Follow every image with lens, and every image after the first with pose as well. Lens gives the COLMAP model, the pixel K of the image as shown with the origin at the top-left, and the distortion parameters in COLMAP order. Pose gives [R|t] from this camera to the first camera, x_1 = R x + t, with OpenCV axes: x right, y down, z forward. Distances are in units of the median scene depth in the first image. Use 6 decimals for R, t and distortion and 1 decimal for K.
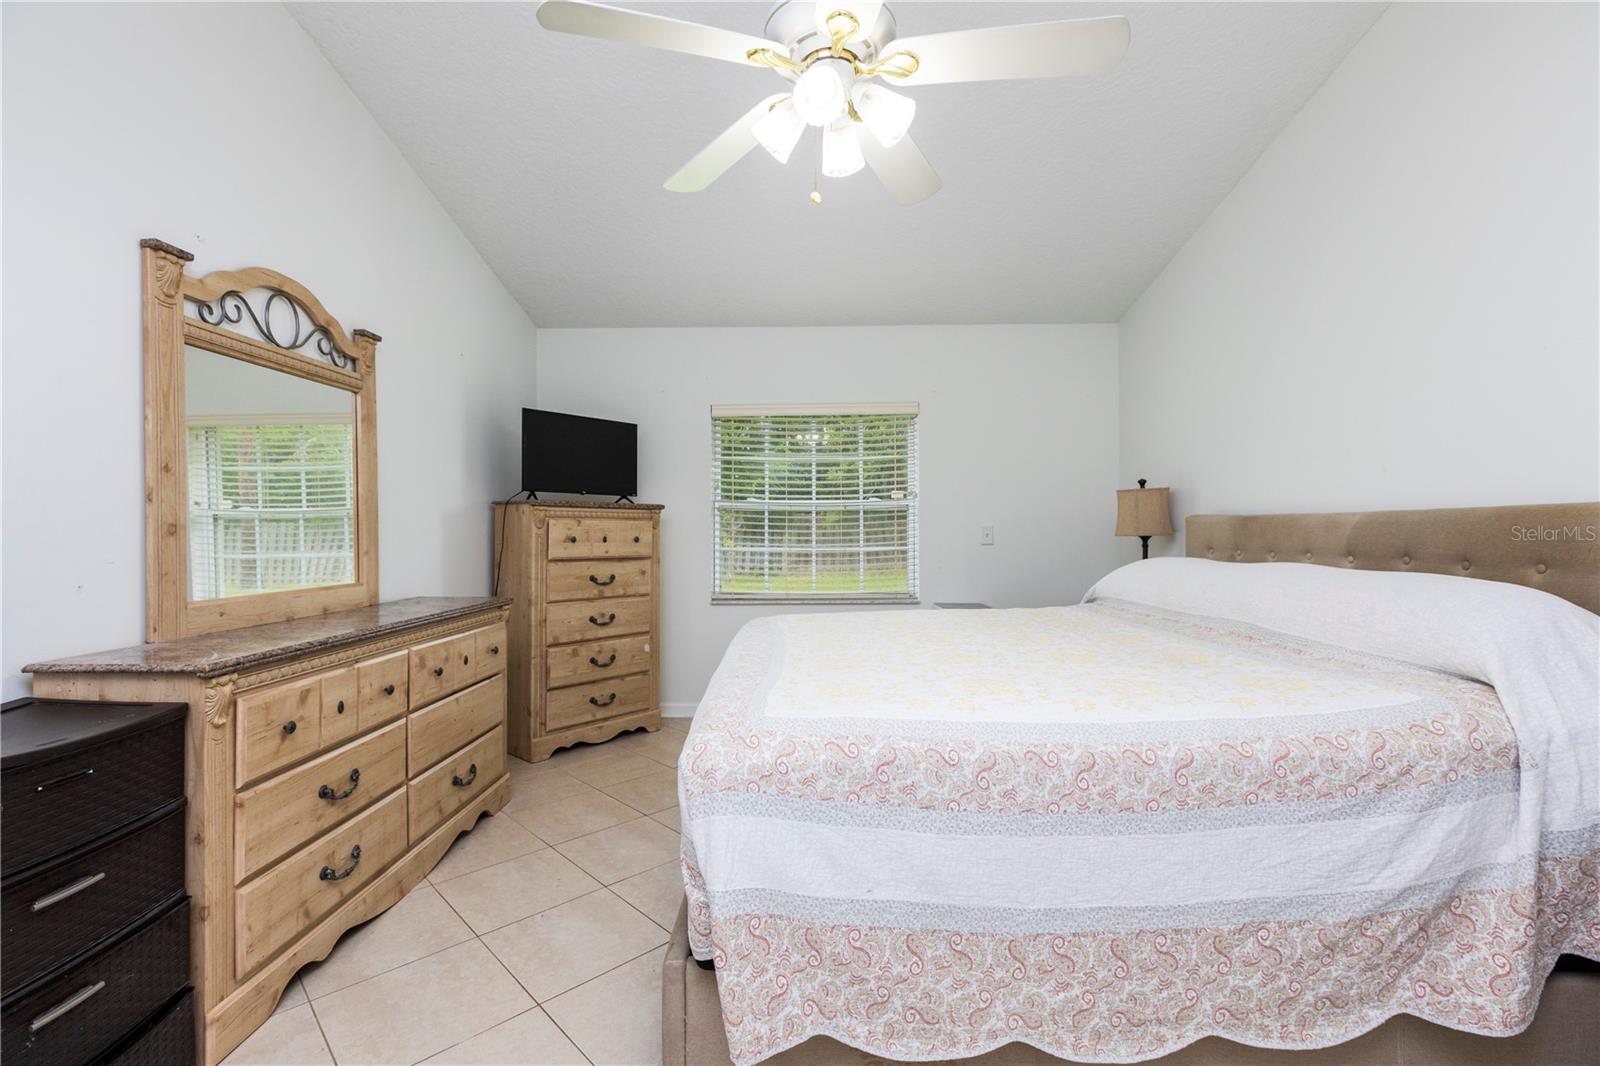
lens RADIAL K [[716.4, 0, 800.7], [0, 716.4, 529.7], [0, 0, 1]] dist [0.001867, -0.000394]
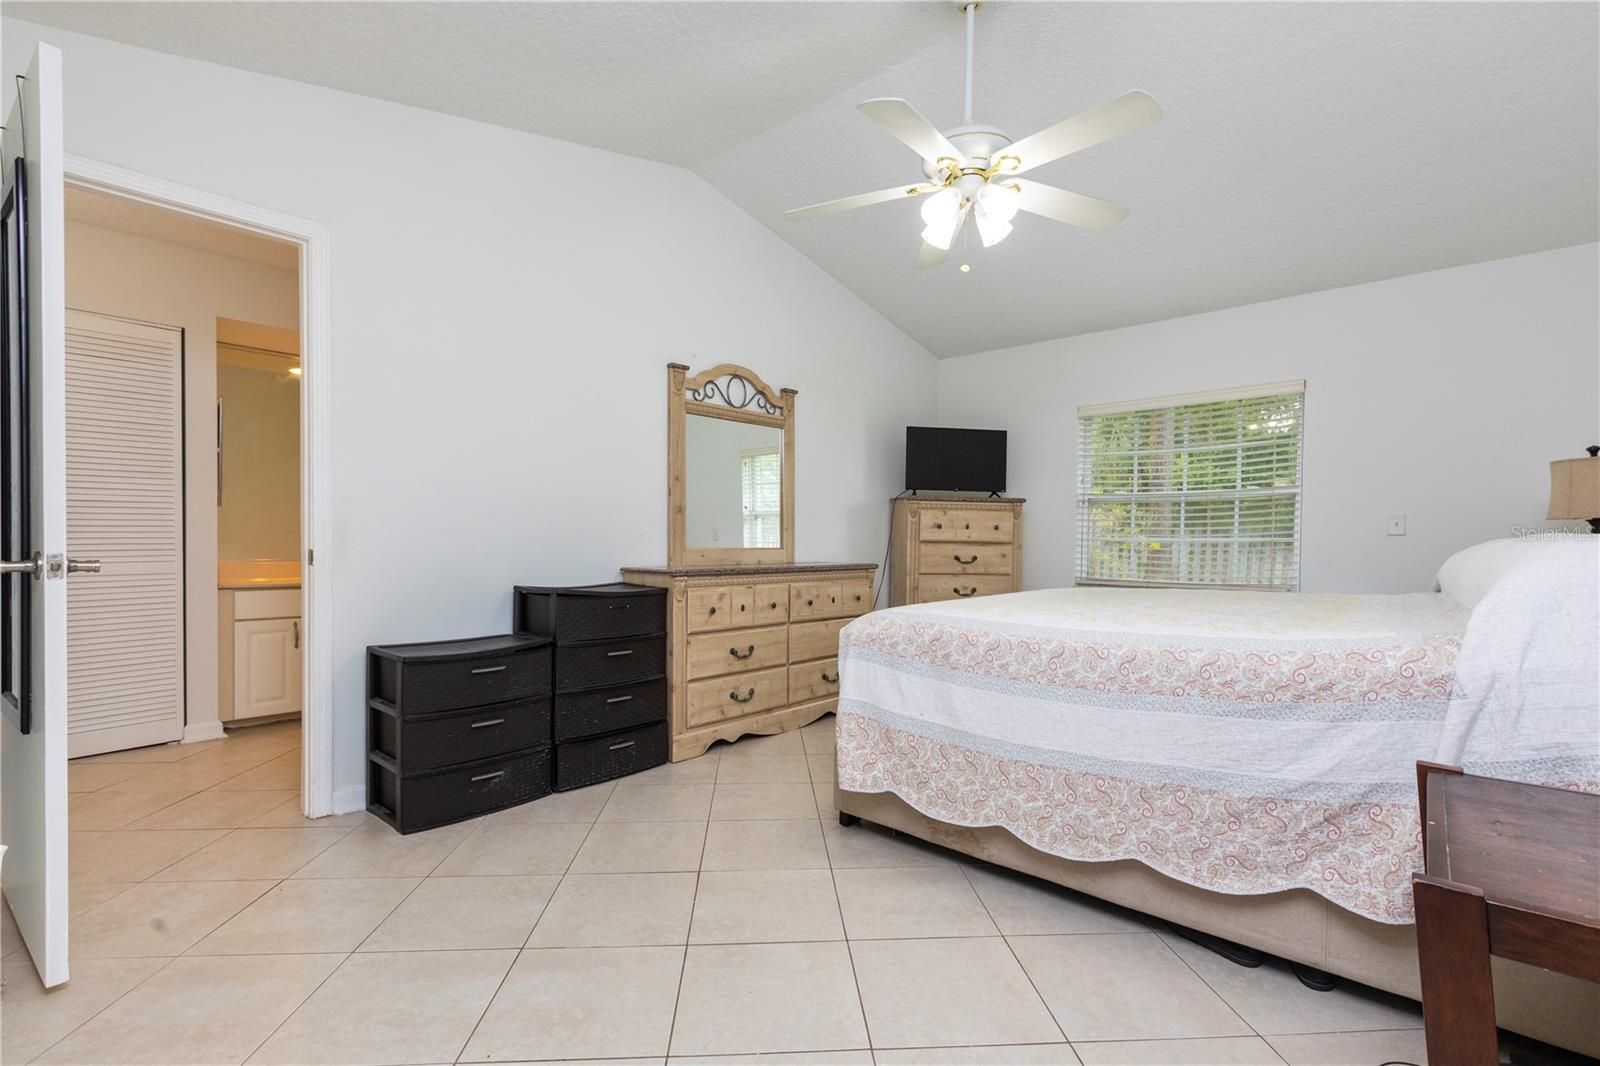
lens RADIAL K [[731.4, 0, 801.0], [0, 731.4, 557.6], [0, 0, 1]] dist [0.009826, 0.000473]
pose [[0.764342, 0.025612, -0.644302, 0.672586], [-0.010168, 0.999565, 0.027672, 0.072261], [0.644731, -0.014600, 0.764271, -0.317020]]
